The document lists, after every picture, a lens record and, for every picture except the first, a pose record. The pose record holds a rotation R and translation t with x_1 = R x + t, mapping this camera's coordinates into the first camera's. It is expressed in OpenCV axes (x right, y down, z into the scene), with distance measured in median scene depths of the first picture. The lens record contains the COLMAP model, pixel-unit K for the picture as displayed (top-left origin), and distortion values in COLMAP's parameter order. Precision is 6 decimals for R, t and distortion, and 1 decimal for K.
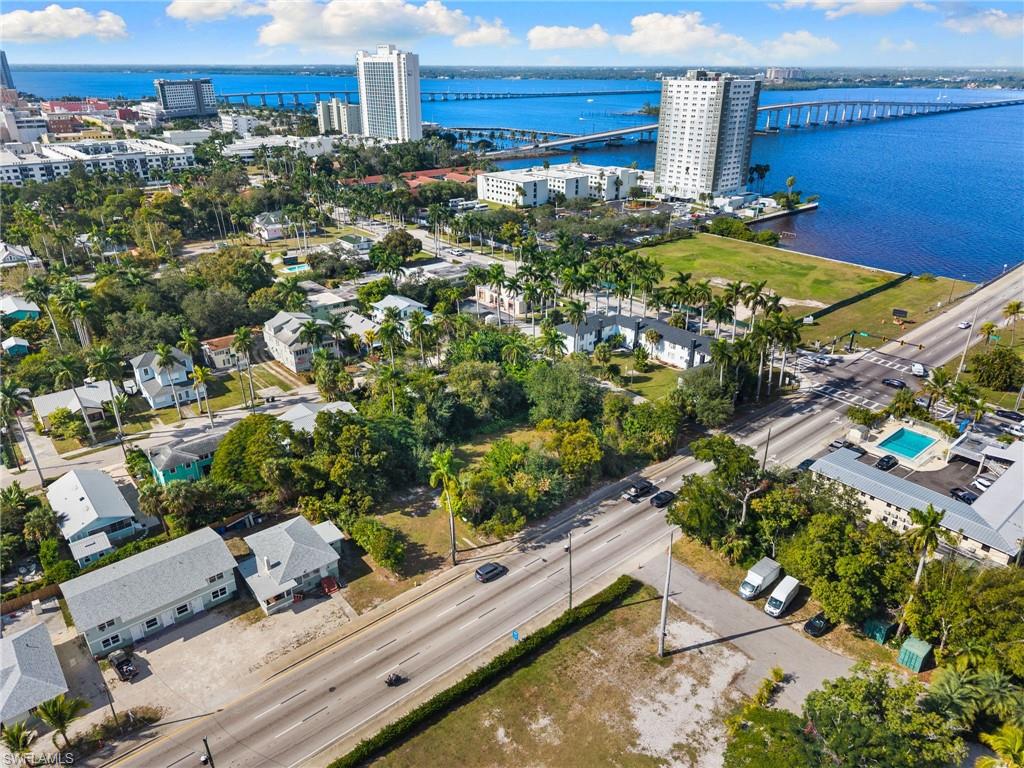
lens RADIAL K [[685.2, 0, 499.2], [0, 685.2, 384.6], [0, 0, 1]] dist [0.033705, -0.044218]
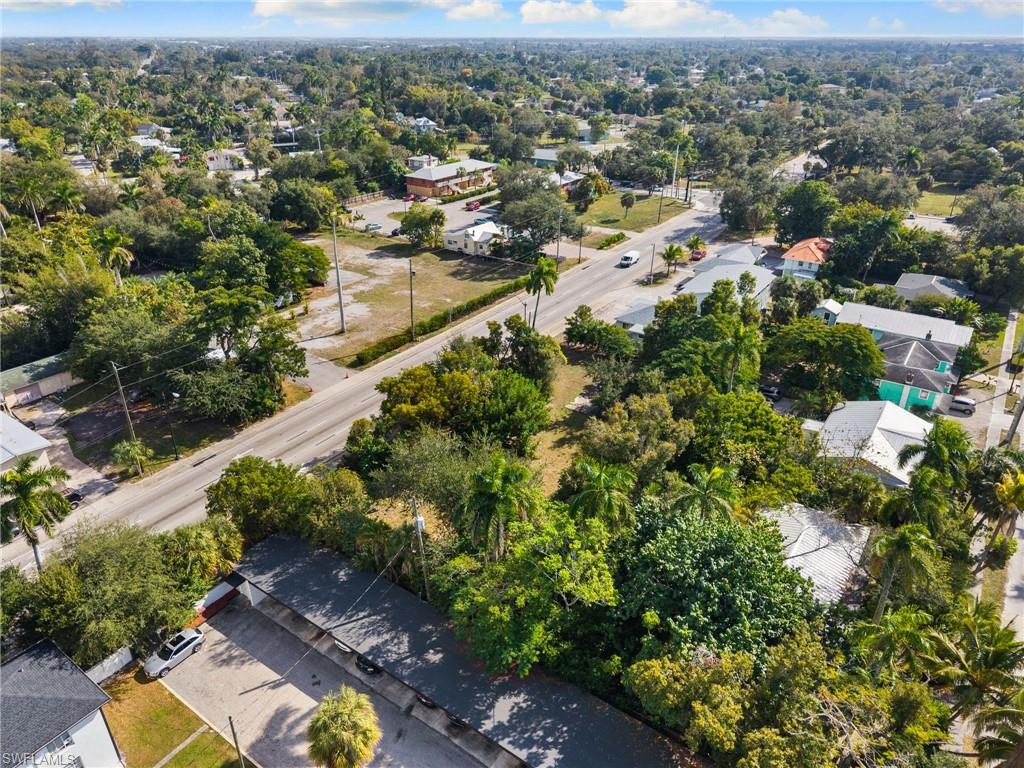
lens RADIAL K [[685.5, 0, 512.0], [0, 685.5, 384.0], [0, 0, 1]] dist [-0.002918, 0.003437]
pose [[-0.963468, 0.121157, -0.238852, 0.103185], [-0.112100, 0.627518, 0.770490, -0.255708], [0.243234, 0.769118, -0.591012, 0.808659]]
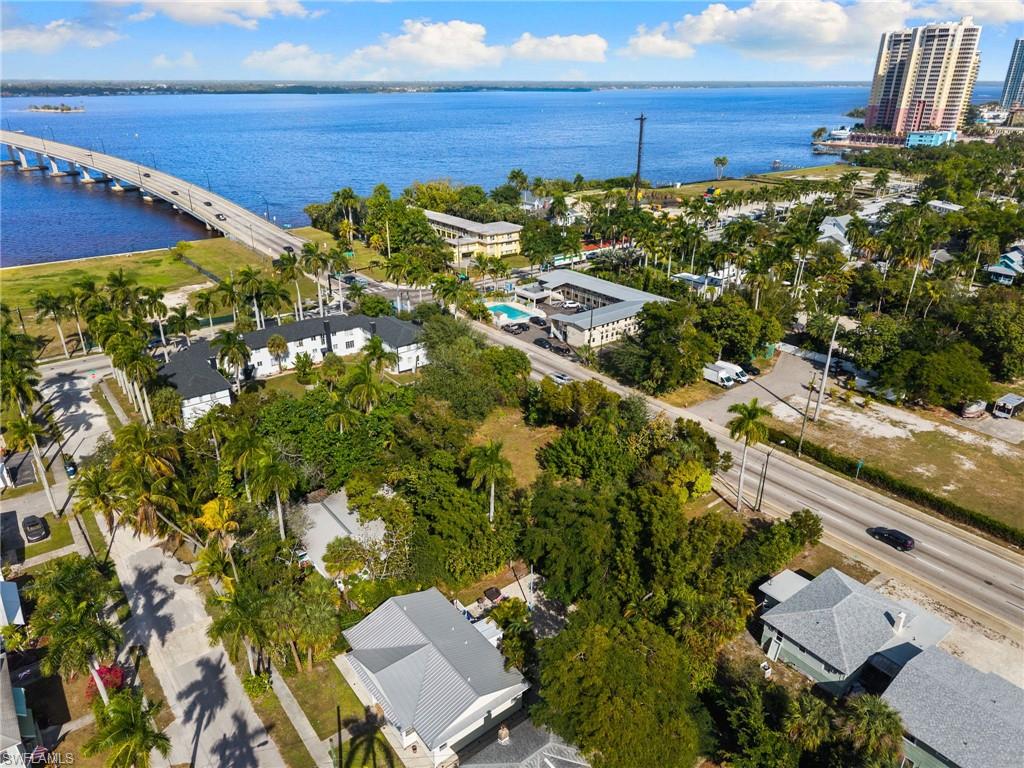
lens RADIAL K [[686.4, 0, 509.0], [0, 686.4, 380.5], [0, 0, 1]] dist [0.027107, -0.027394]
pose [[0.029894, -0.396255, 0.917654, -0.409447], [0.415492, 0.839916, 0.349152, -0.163366], [-0.909105, 0.370841, 0.189750, 0.521051]]
